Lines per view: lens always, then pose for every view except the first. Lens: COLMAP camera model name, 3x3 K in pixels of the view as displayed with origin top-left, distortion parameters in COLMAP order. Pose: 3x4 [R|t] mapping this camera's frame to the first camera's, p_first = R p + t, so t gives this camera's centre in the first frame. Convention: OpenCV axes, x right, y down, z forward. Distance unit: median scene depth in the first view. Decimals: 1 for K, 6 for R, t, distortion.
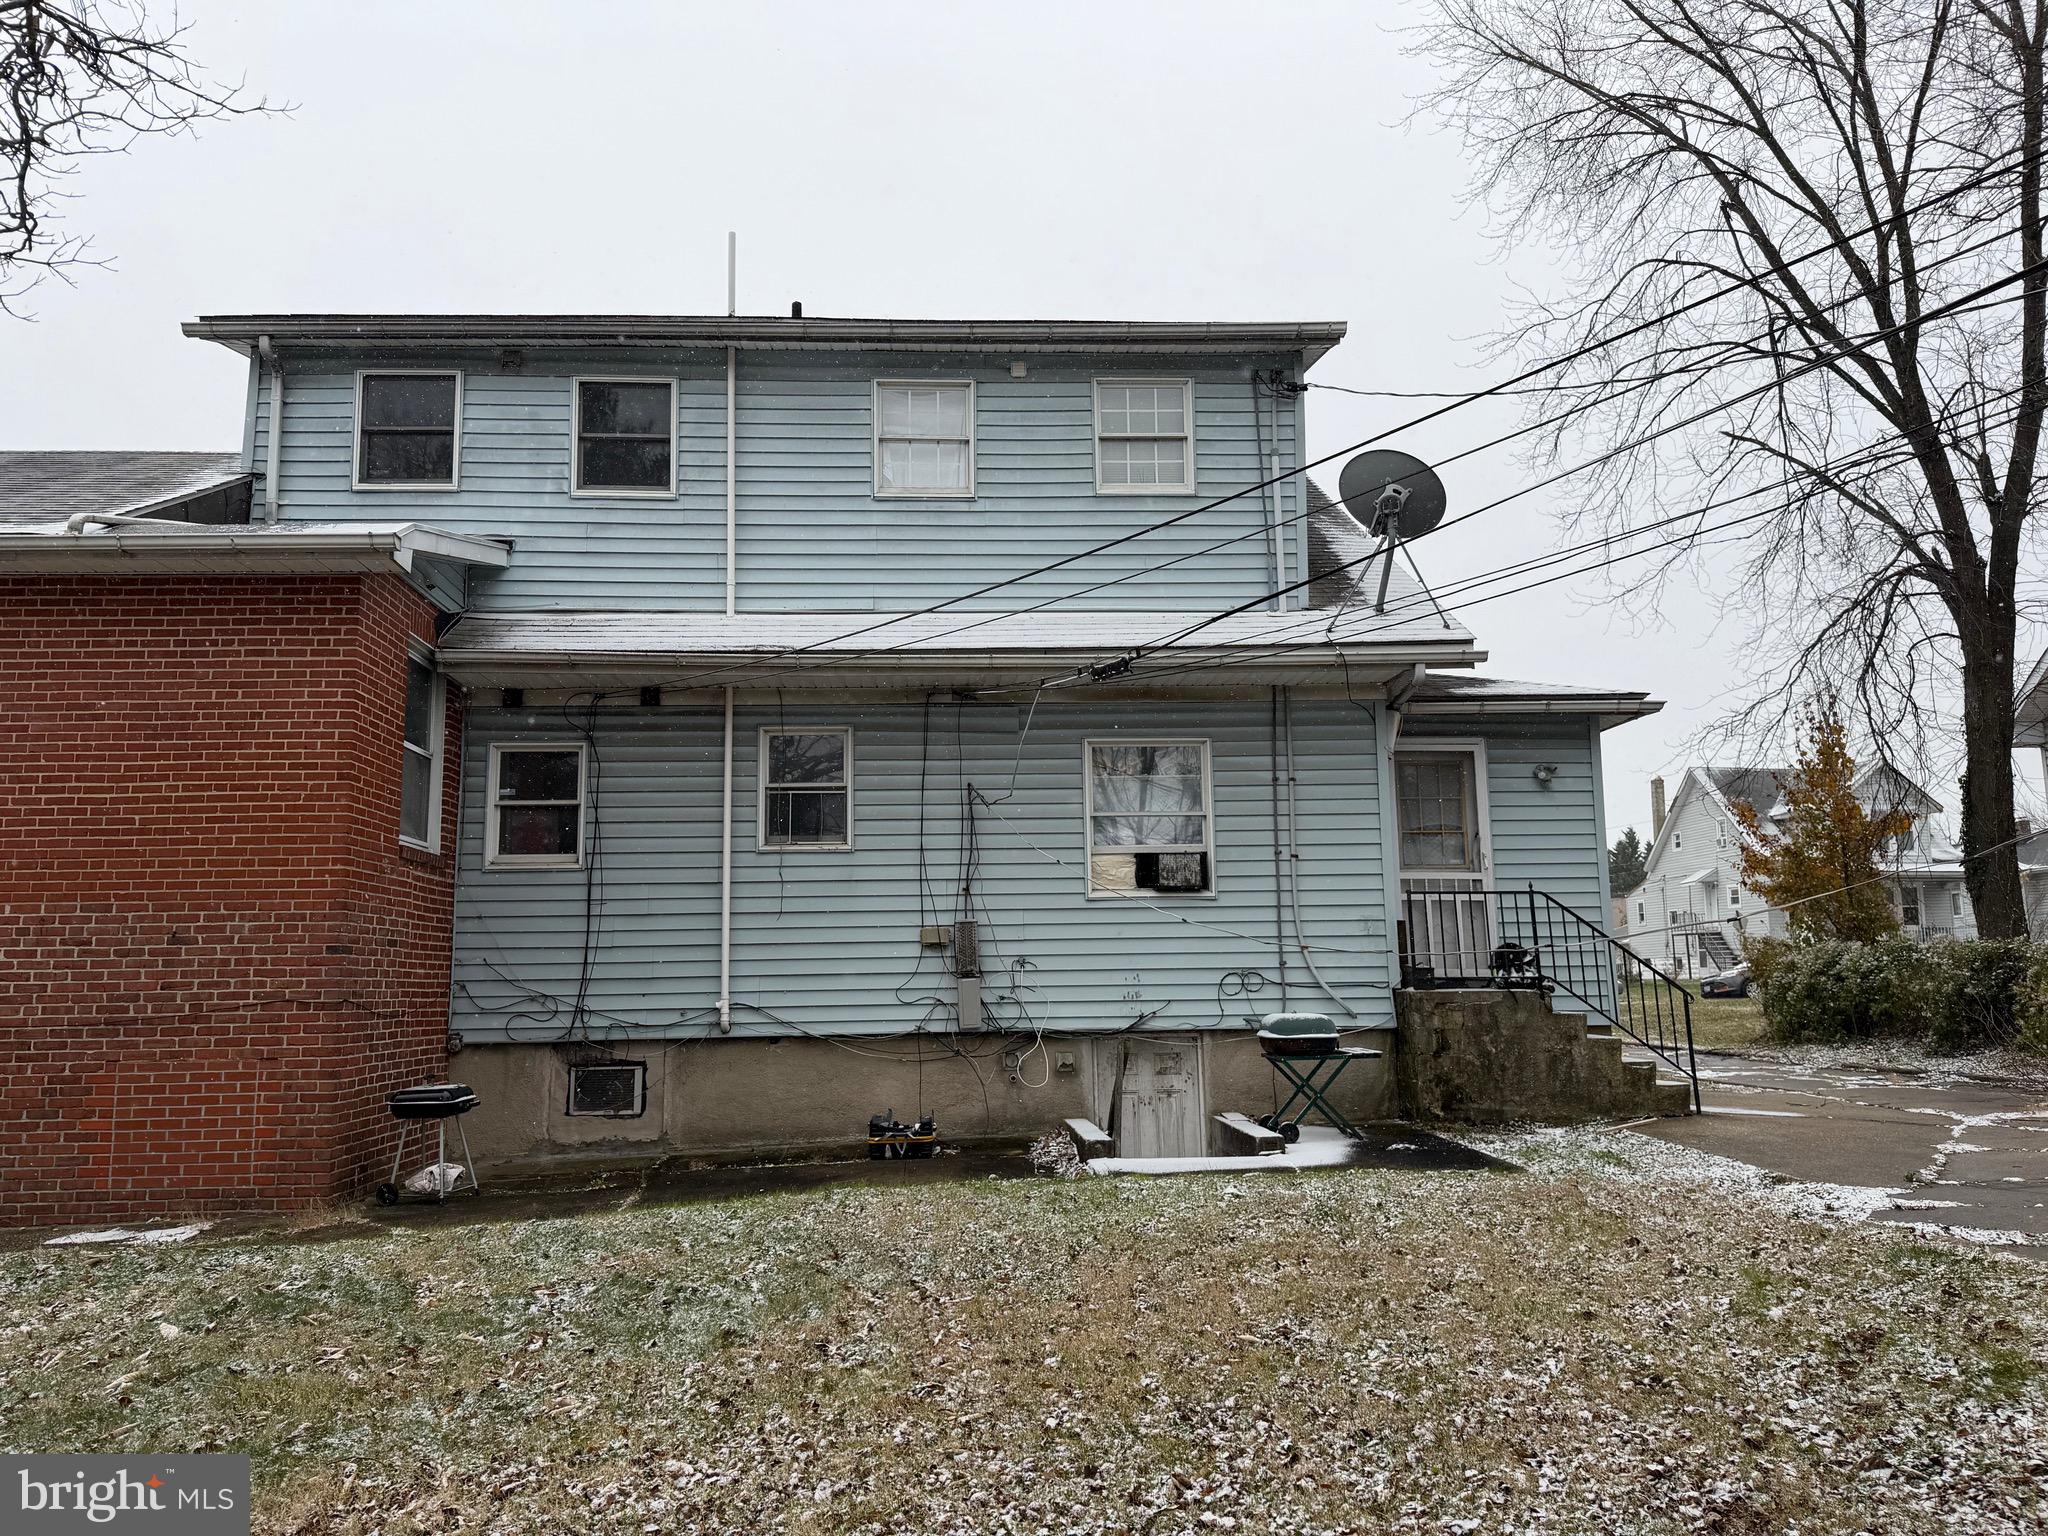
lens RADIAL K [[1419.4, 0, 1024.6], [0, 1419.4, 772.8], [0, 0, 1]] dist [0.080146, -0.014237]
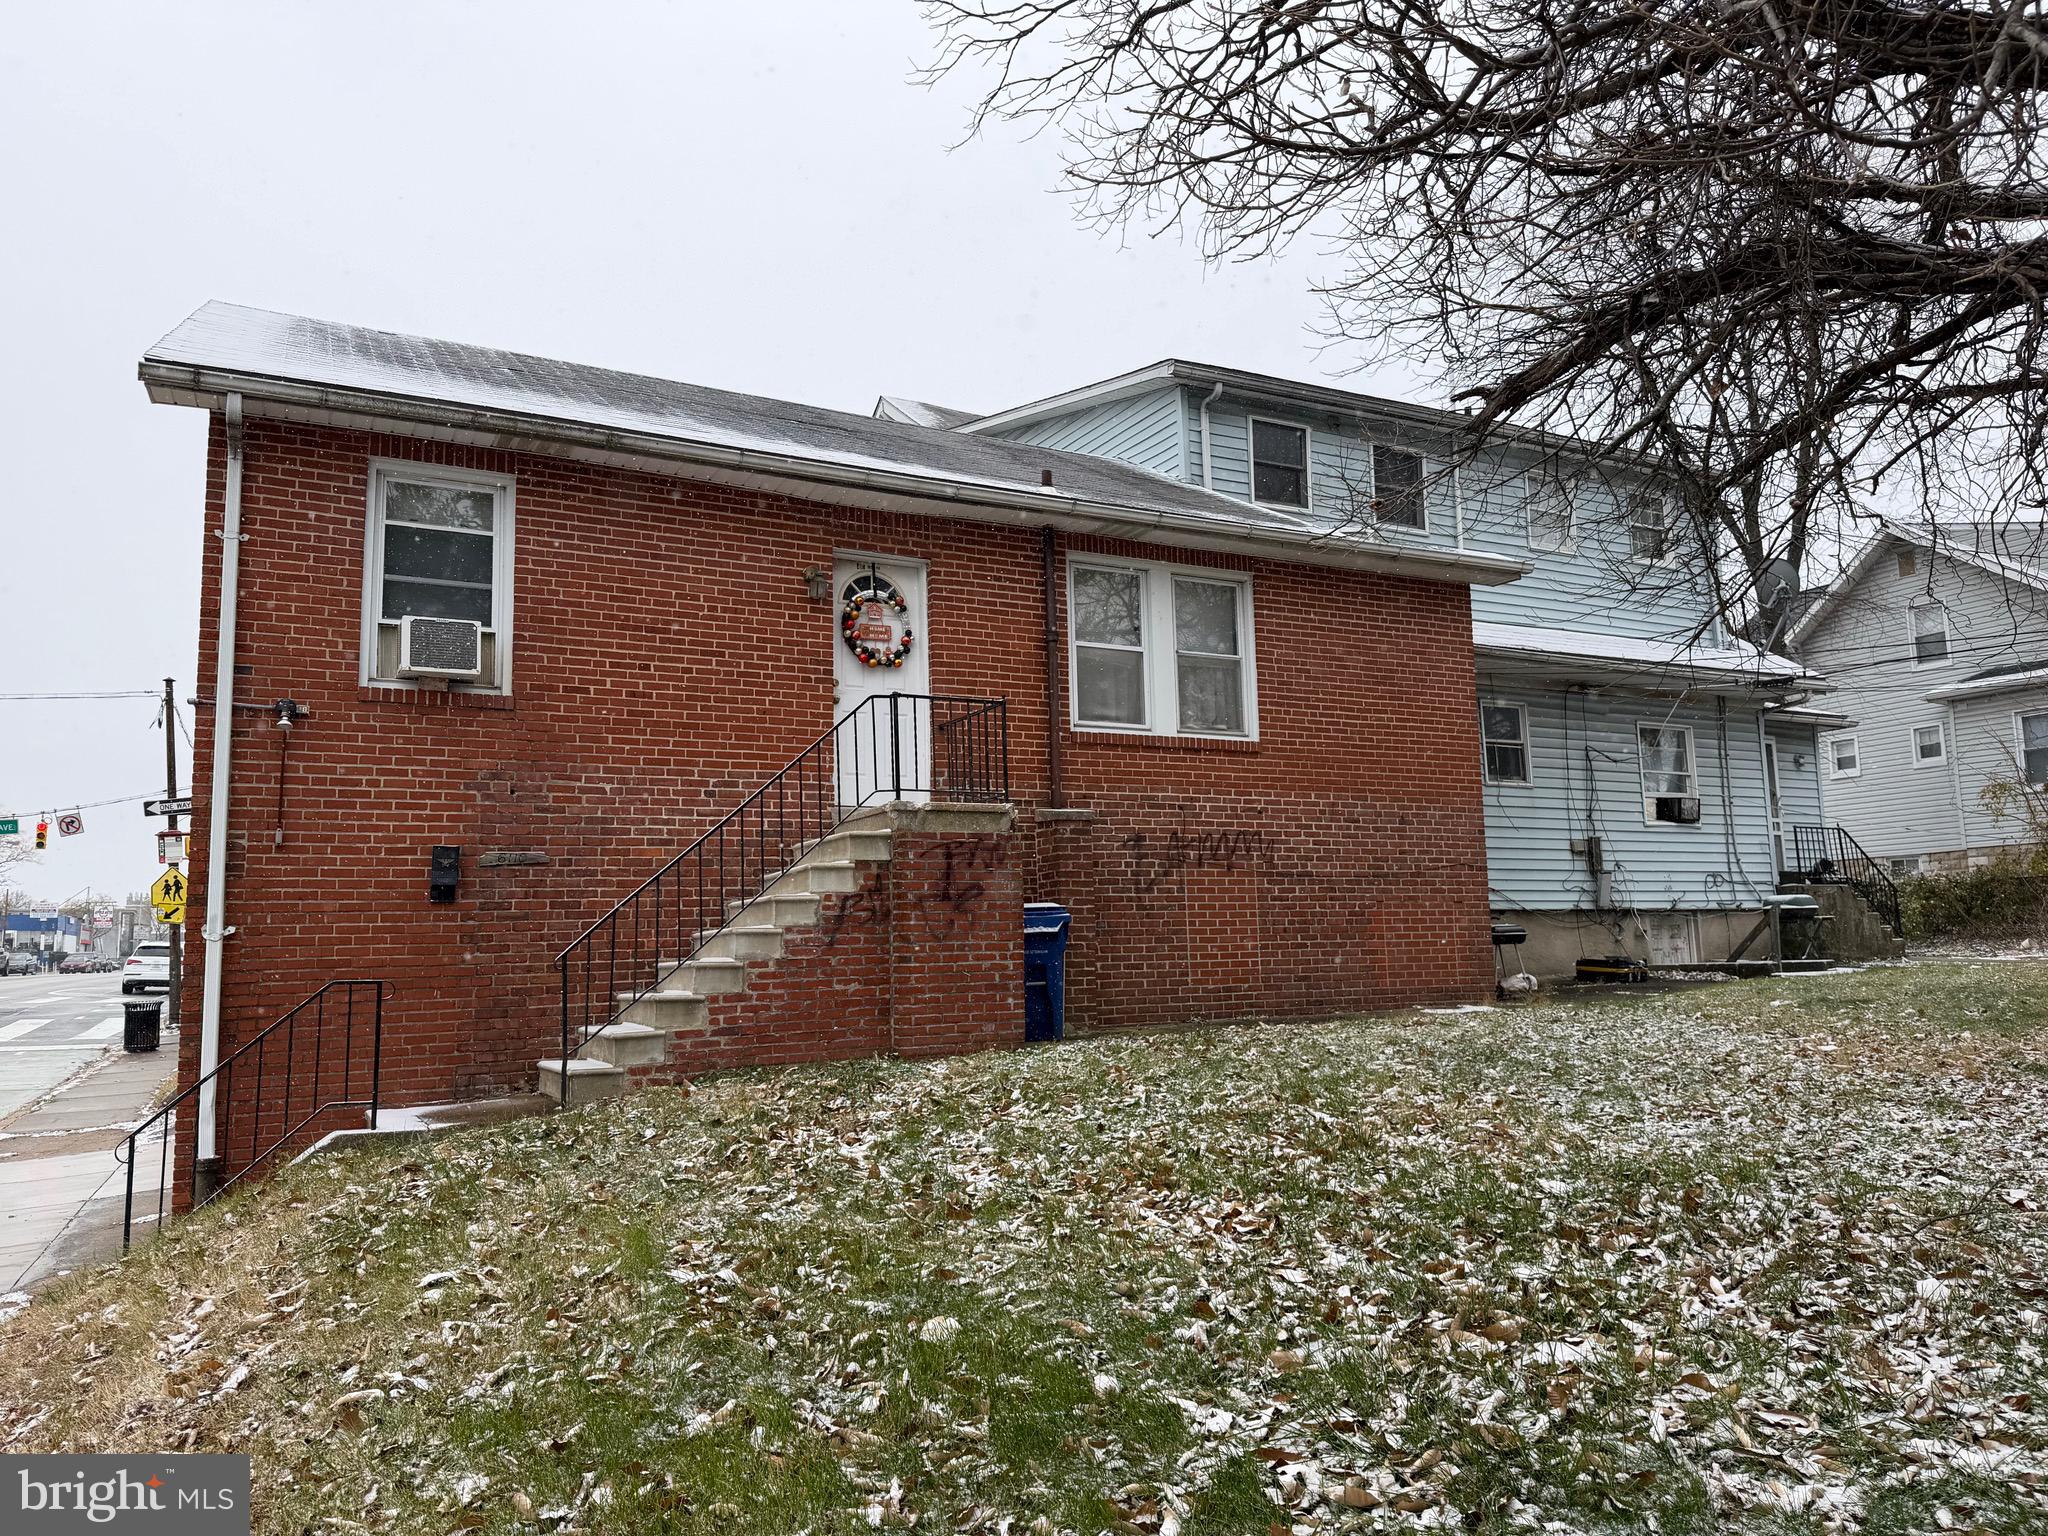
lens RADIAL K [[1419.4, 0, 1023.4], [0, 1419.4, 764.1], [0, 0, 1]] dist [0.080146, -0.014237]
pose [[0.893626, 0.050493, 0.445963, -1.278051], [-0.051566, 0.998622, -0.009738, 0.072942], [-0.445840, -0.014295, 0.894998, -0.103333]]
